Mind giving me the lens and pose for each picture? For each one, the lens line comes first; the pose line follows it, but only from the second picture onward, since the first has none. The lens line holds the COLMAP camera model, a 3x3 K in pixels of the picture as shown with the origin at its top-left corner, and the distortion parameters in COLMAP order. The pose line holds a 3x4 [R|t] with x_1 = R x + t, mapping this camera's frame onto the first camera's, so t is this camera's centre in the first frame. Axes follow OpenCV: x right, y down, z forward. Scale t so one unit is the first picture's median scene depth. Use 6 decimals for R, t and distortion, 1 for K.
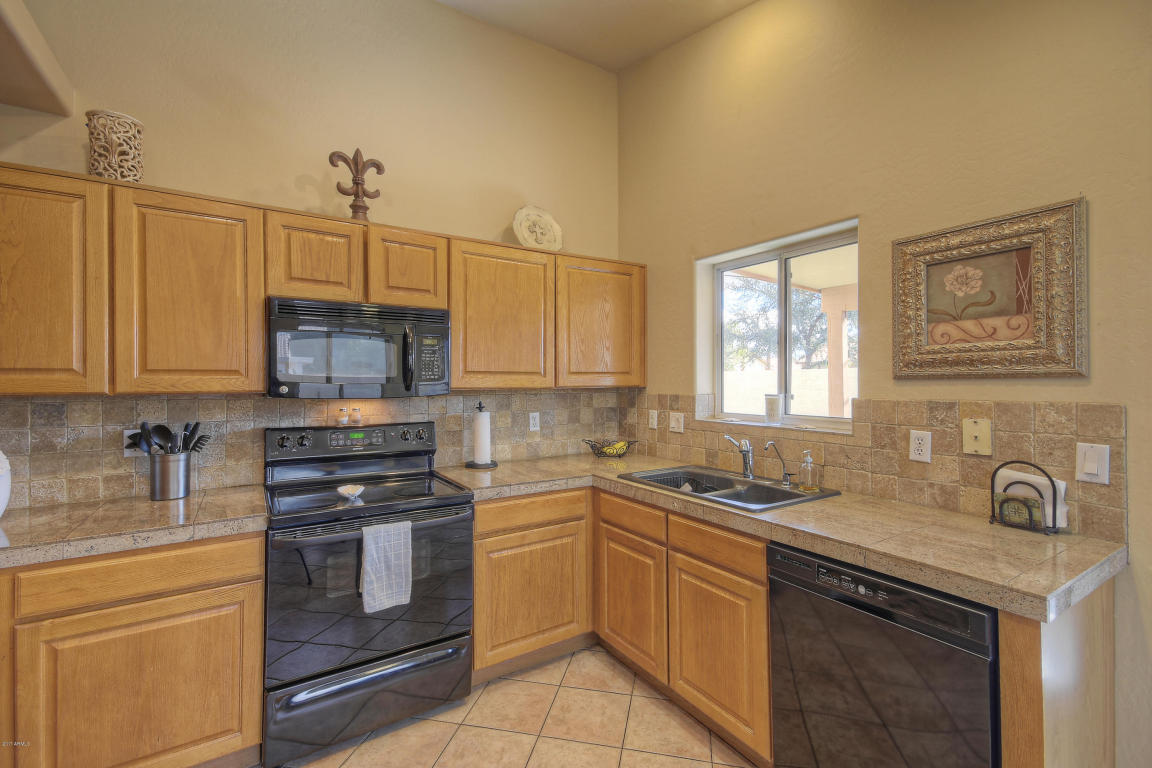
lens RADIAL K [[506.2, 0, 576.0], [0, 506.2, 384.0], [0, 0, 1]] dist [-0.003603, -0.000712]
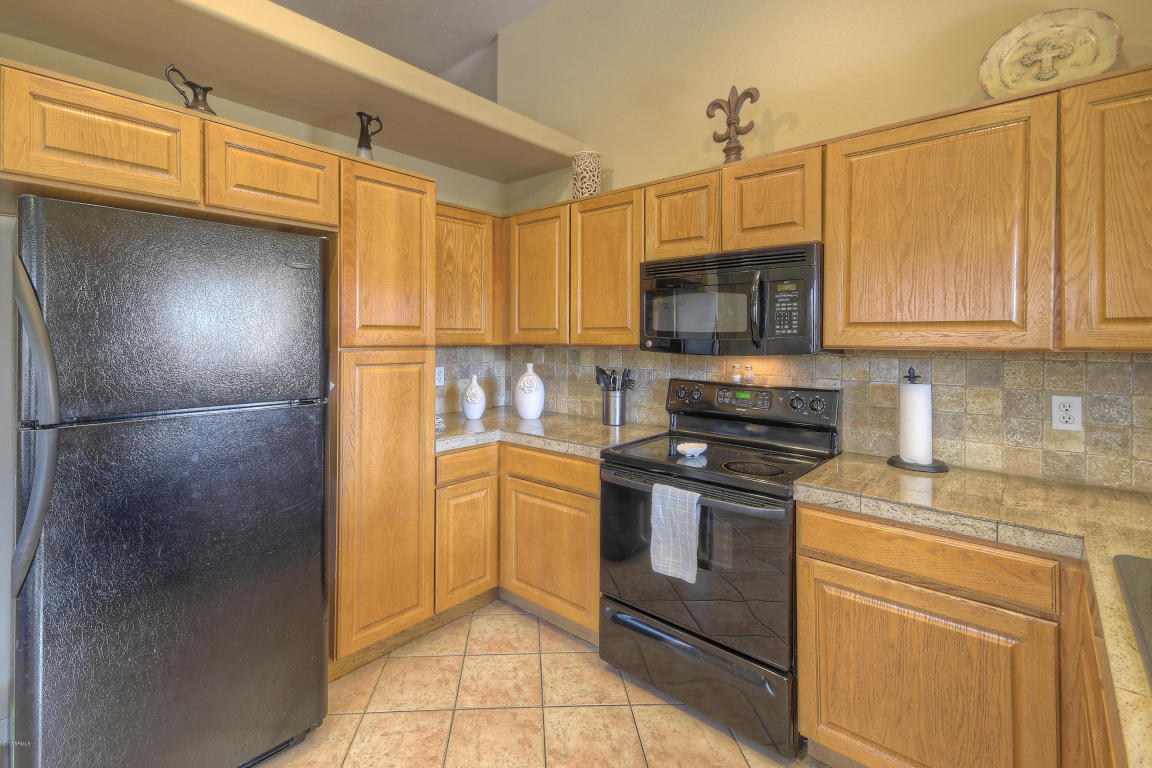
lens RADIAL K [[506.9, 0, 544.1], [0, 506.9, 343.9], [0, 0, 1]] dist [0.000338, -0.000083]
pose [[0.241198, 0.013530, -0.970381, 0.391106], [-0.009562, 0.999887, 0.011565, 0.000468], [0.970429, 0.006489, 0.241301, 0.434859]]
